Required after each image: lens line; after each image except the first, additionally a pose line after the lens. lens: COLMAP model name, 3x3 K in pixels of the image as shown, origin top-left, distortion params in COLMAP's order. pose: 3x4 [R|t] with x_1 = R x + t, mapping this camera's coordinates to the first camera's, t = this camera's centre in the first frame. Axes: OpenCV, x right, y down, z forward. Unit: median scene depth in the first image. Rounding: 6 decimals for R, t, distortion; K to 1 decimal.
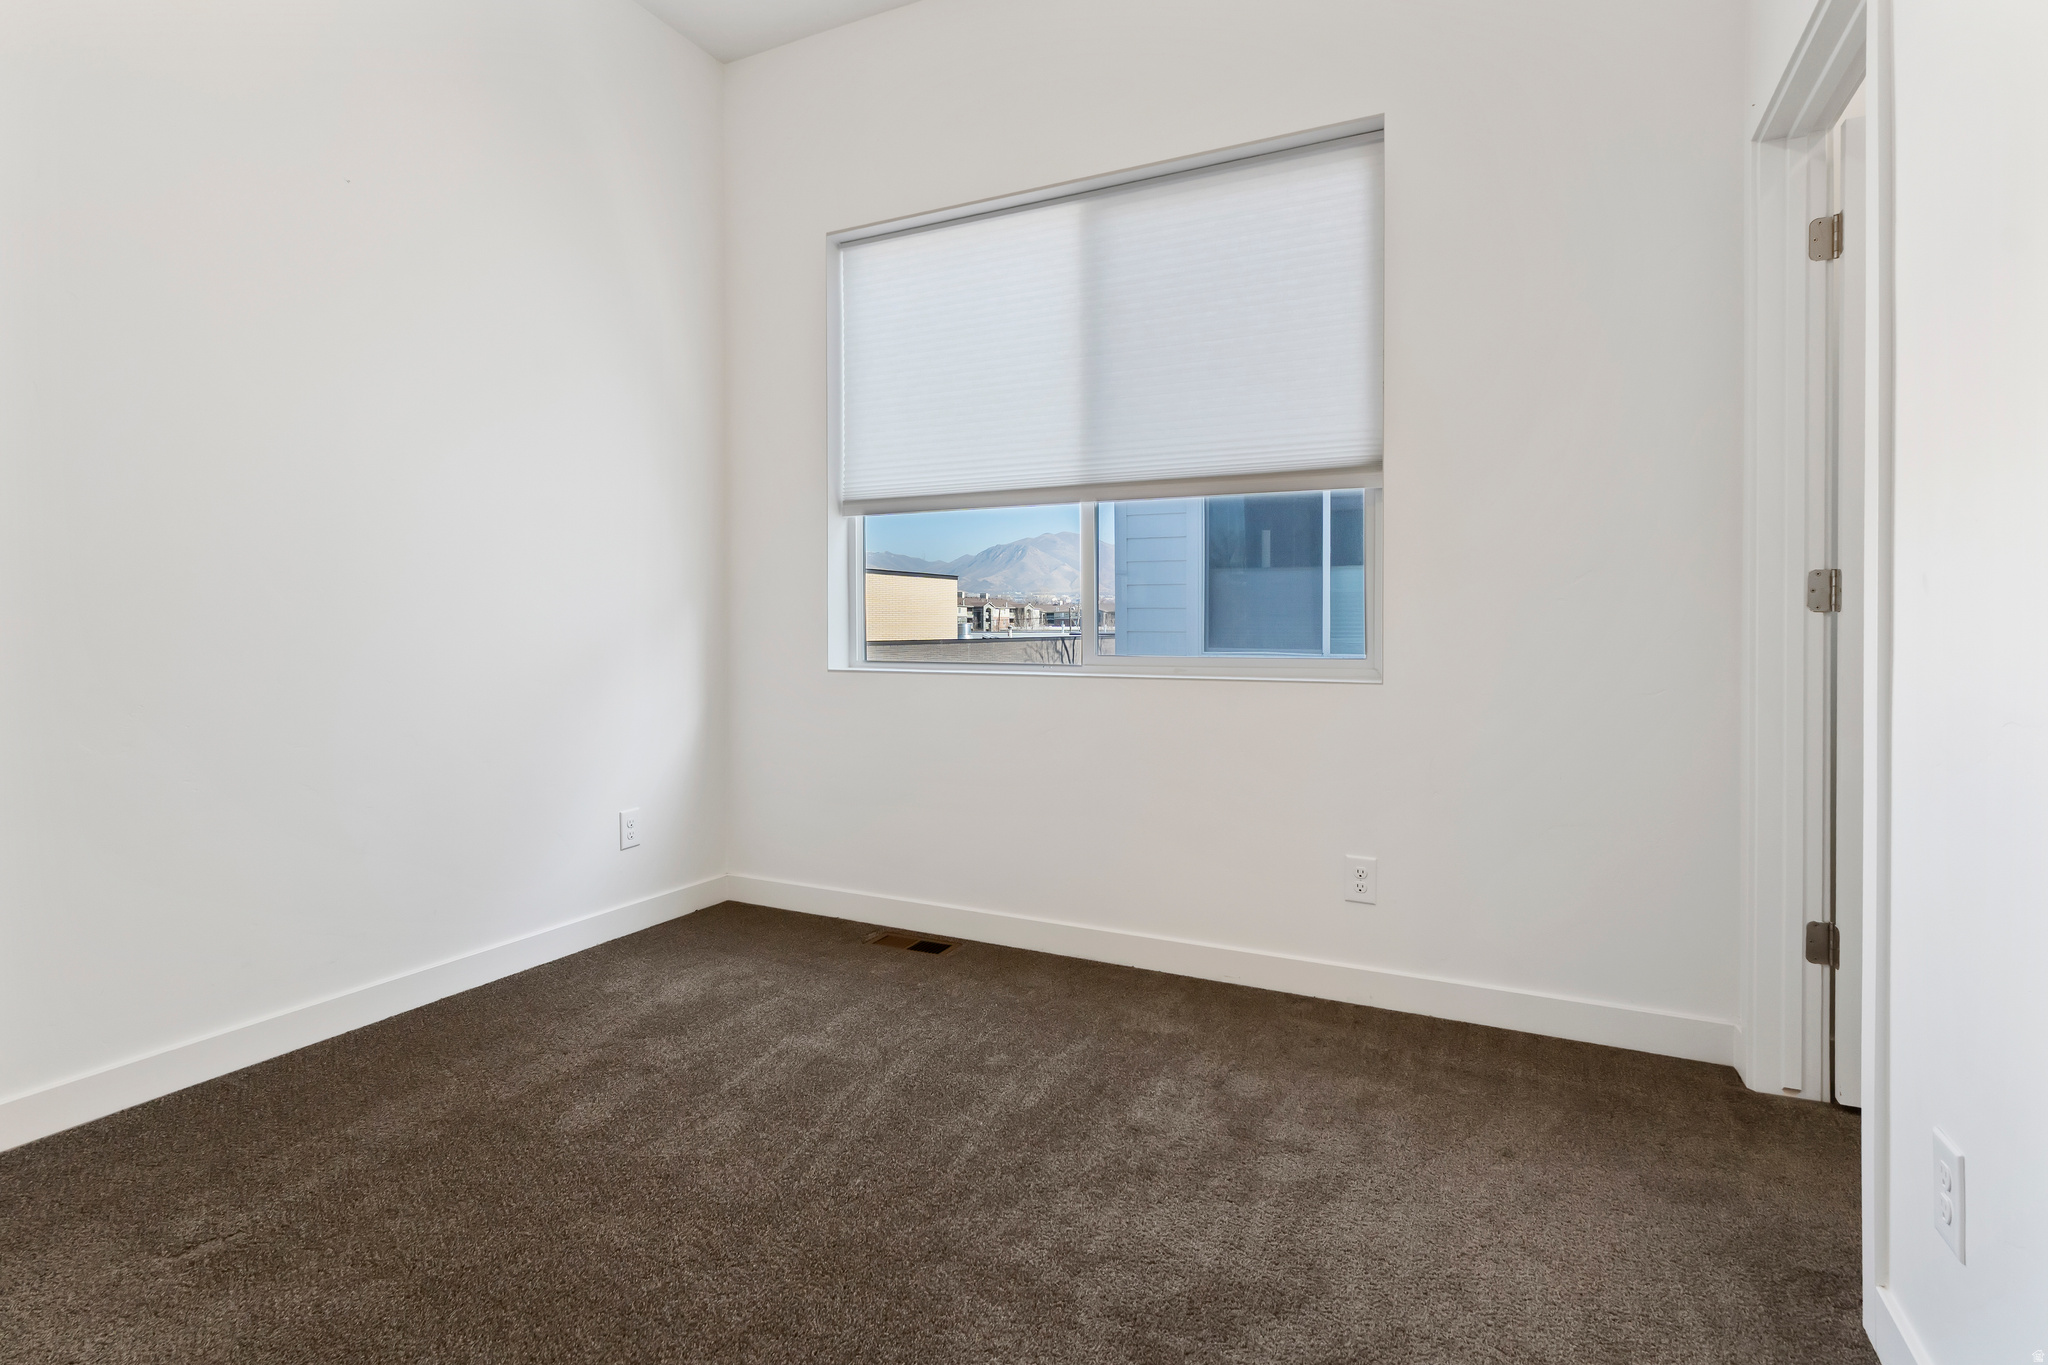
lens RADIAL K [[1016.2, 0, 1021.3], [0, 1016.2, 626.7], [0, 0, 1]] dist [0.003814, 0.000327]
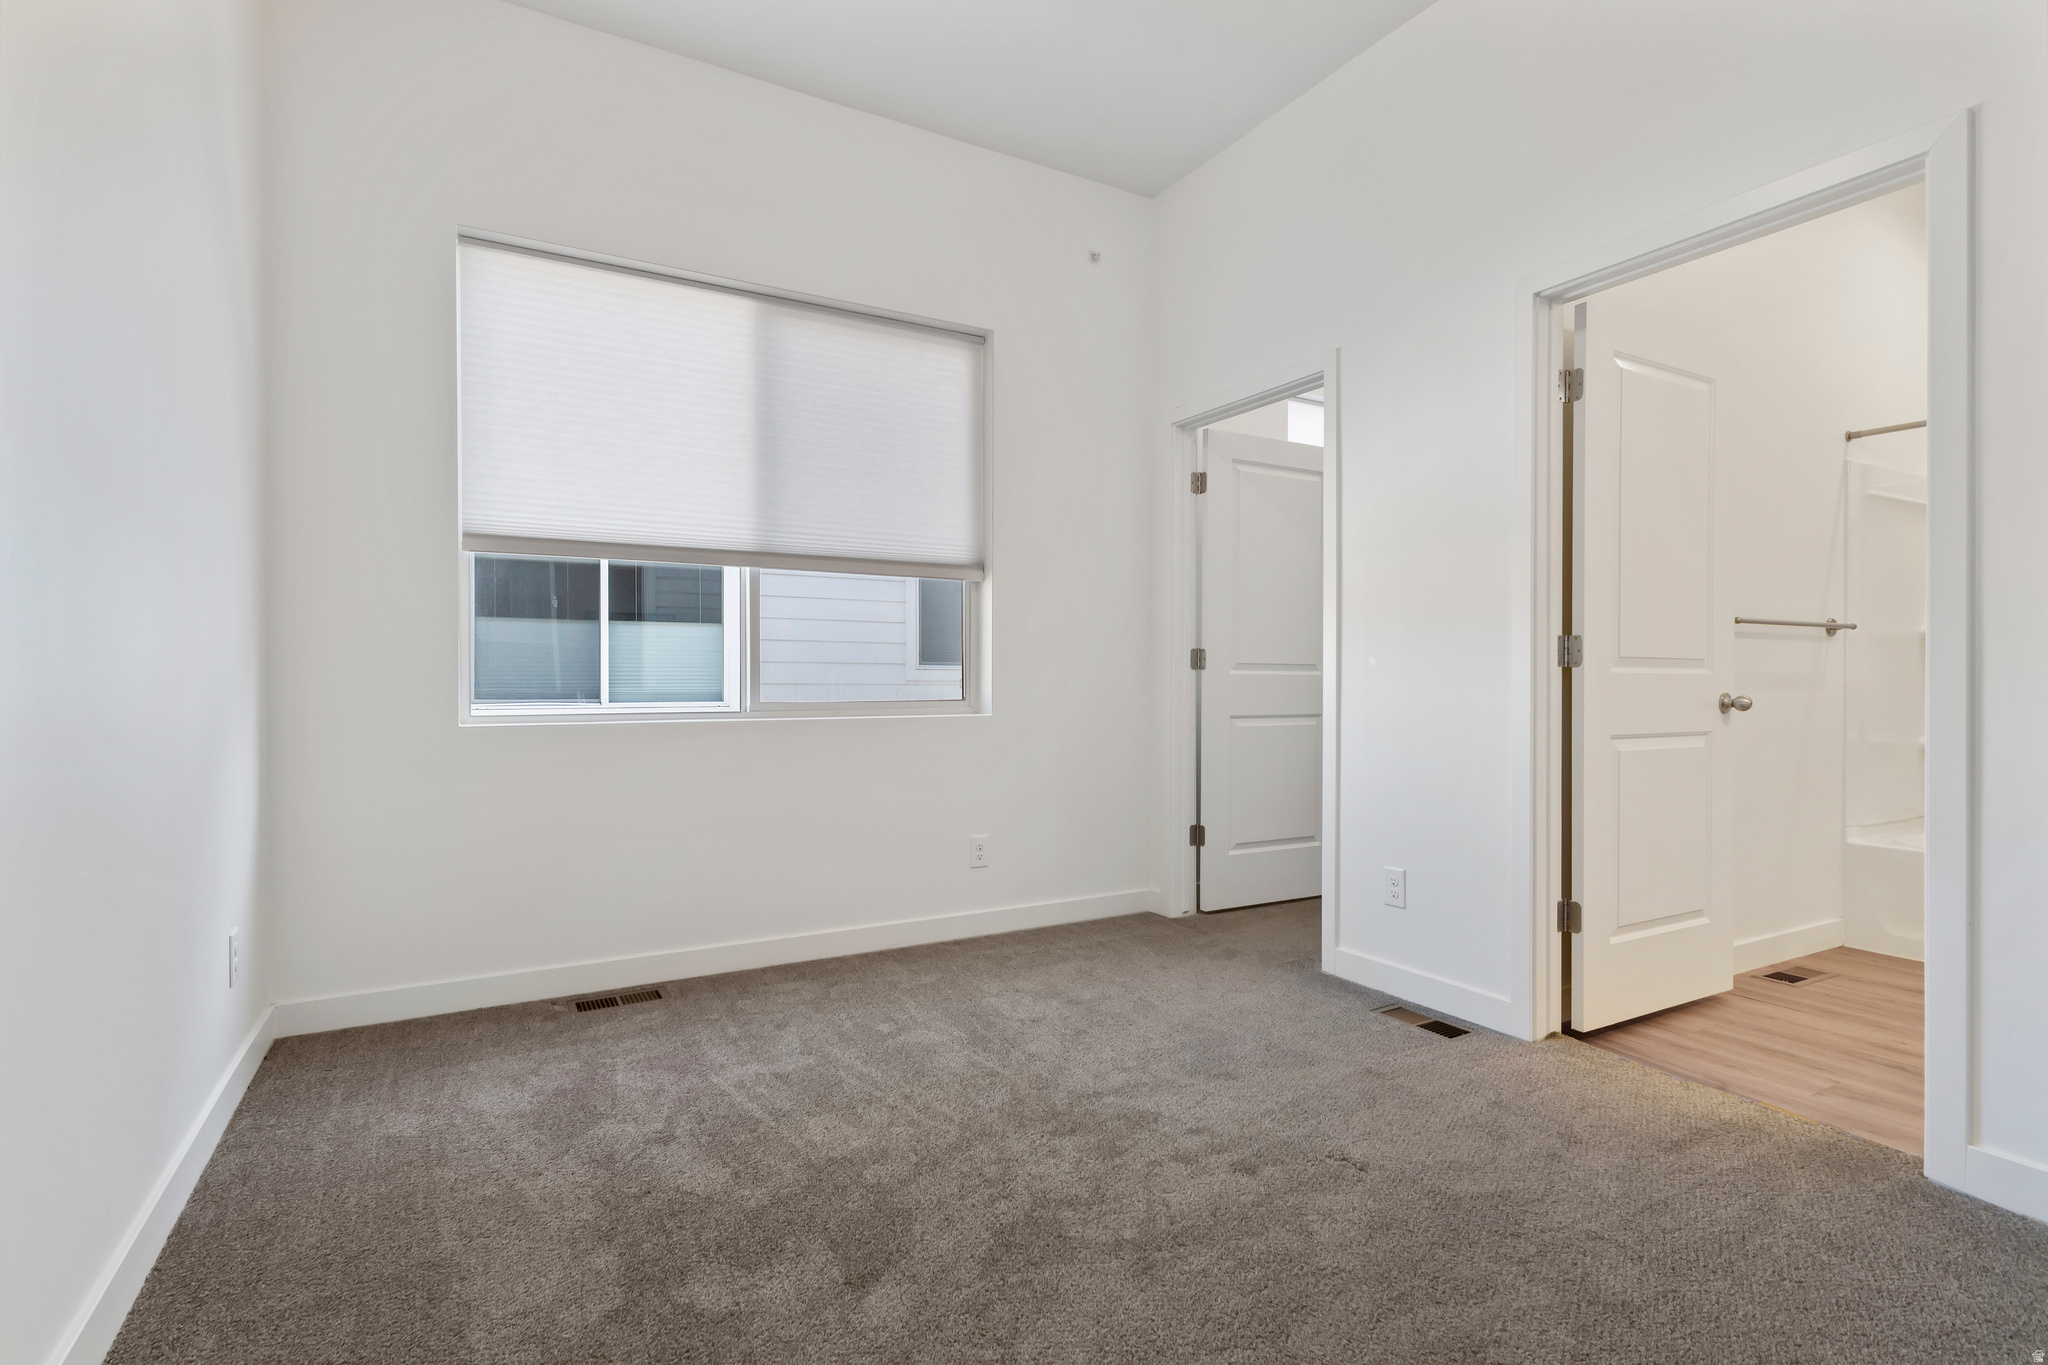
lens RADIAL K [[978.9, 0, 1024.0], [0, 978.9, 682.5], [0, 0, 1]] dist [0.002291, 0.000440]
pose [[0.549911, -0.004597, 0.835211, -0.903740], [0.001074, 0.999988, 0.004797, 0.001134], [-0.835223, -0.001741, 0.549909, 0.202042]]
